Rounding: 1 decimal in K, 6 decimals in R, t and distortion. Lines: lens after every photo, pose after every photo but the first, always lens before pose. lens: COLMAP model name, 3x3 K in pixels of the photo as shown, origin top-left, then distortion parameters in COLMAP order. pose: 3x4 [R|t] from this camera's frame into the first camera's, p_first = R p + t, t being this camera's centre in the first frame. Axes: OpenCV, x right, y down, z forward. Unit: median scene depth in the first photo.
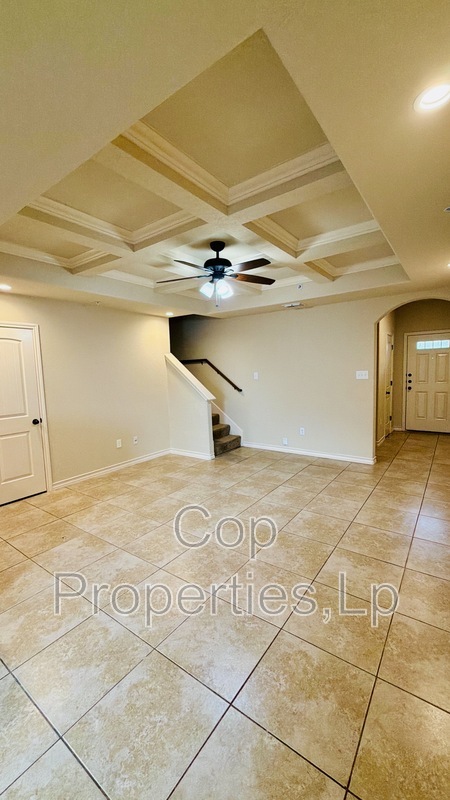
lens RADIAL K [[320.5, 0, 228.1], [0, 320.5, 399.3], [0, 0, 1]] dist [0.001685, 0.000073]
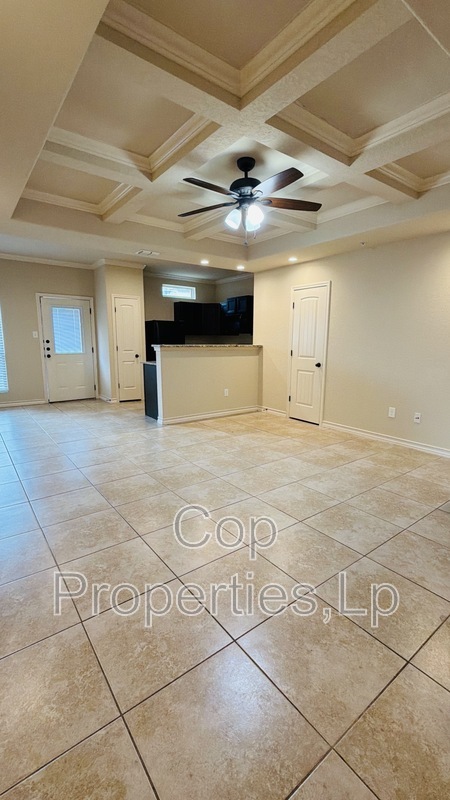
lens RADIAL K [[350.9, 0, 223.8], [0, 350.9, 400.1], [0, 0, 1]] dist [-0.001904, -0.000131]
pose [[-0.304550, 0.192388, -0.932864, 0.791528], [-0.090855, 0.969056, 0.229513, -0.074526], [0.948153, 0.154654, -0.277647, 1.077884]]
